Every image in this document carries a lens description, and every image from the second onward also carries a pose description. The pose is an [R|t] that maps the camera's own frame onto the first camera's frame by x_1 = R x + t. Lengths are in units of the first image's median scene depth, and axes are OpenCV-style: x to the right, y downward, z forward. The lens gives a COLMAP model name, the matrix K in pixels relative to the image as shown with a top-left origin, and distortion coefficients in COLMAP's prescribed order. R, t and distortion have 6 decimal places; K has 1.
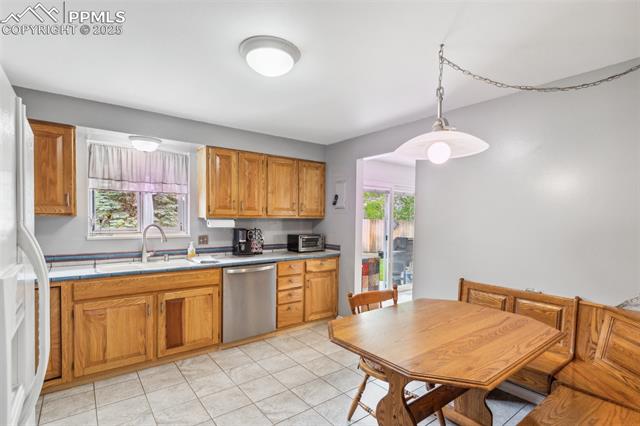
lens RADIAL K [[312.3, 0, 320.3], [0, 312.3, 217.2], [0, 0, 1]] dist [0.004483, -0.000489]
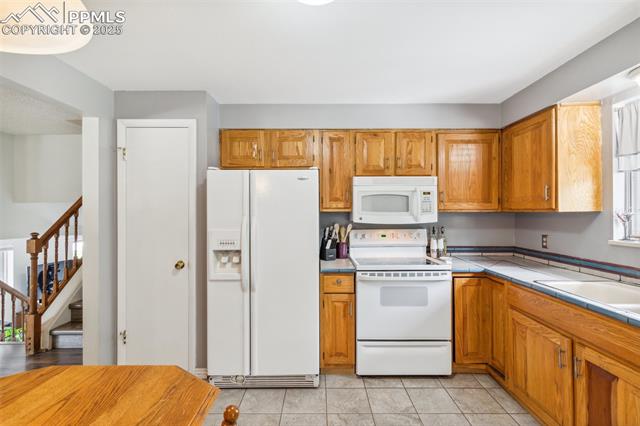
lens RADIAL K [[312.3, 0, 319.5], [0, 312.3, 211.8], [0, 0, 1]] dist [0.004483, -0.000489]
pose [[-0.603143, -0.011851, -0.797545, 0.253291], [-0.000506, 0.999895, -0.014475, 0.009958], [0.797633, -0.008327, -0.603086, 1.001677]]
